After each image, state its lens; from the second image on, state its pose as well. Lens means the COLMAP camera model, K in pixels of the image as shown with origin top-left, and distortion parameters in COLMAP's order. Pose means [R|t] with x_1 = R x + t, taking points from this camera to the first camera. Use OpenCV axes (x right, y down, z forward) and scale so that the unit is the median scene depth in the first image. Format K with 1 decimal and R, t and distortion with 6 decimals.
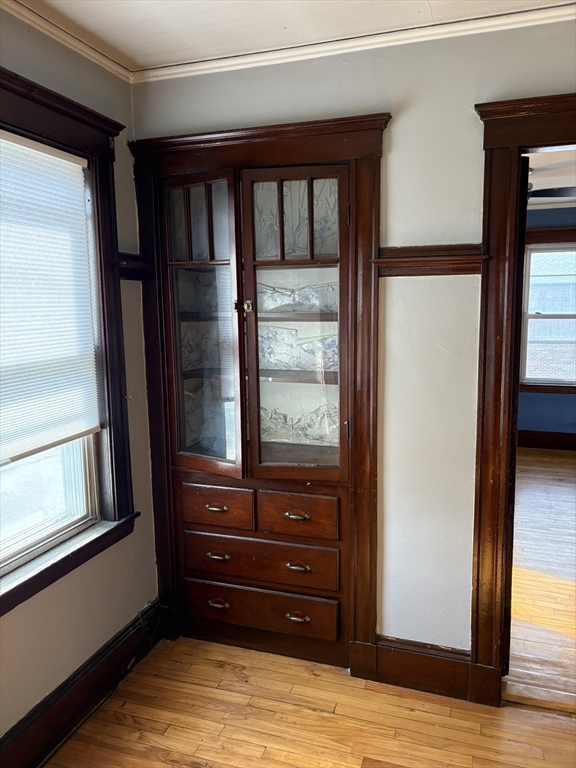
lens RADIAL K [[588.1, 0, 288.0], [0, 588.1, 384.0], [0, 0, 1]] dist [0.051937, -0.098087]
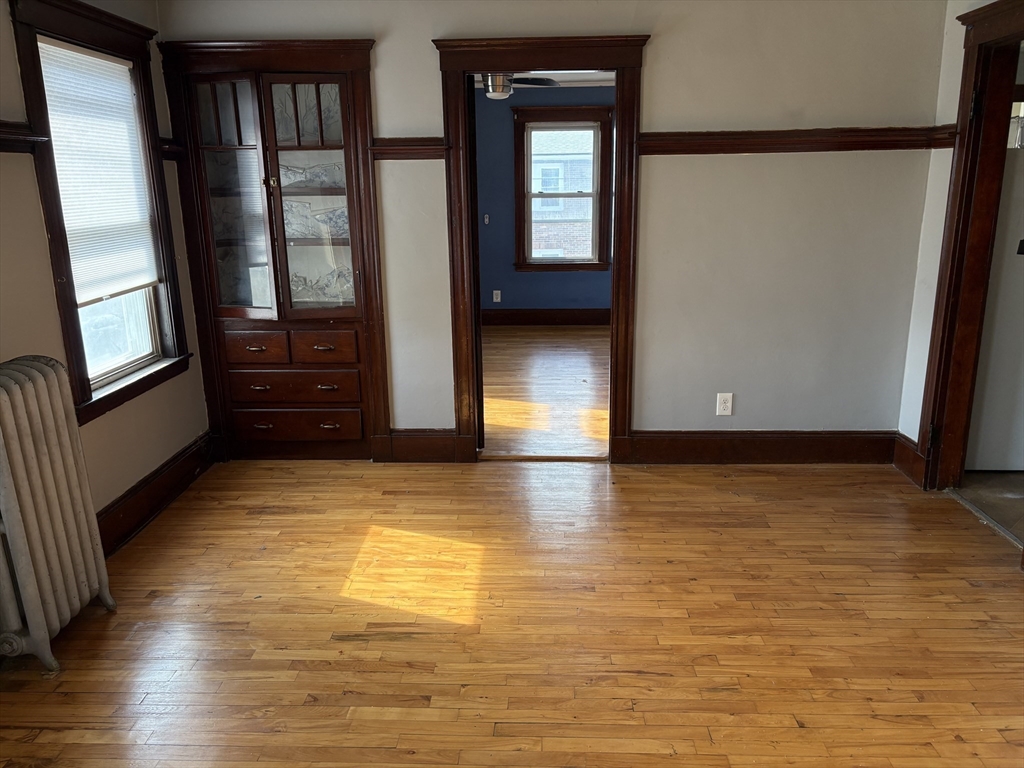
lens RADIAL K [[784.2, 0, 512.0], [0, 784.2, 384.0], [0, 0, 1]] dist [0.051937, -0.098087]
pose [[0.956637, -0.074095, 0.281701, -0.082324], [0.042200, 0.992157, 0.117657, 0.116441], [-0.288210, -0.100667, 0.952261, -0.776782]]
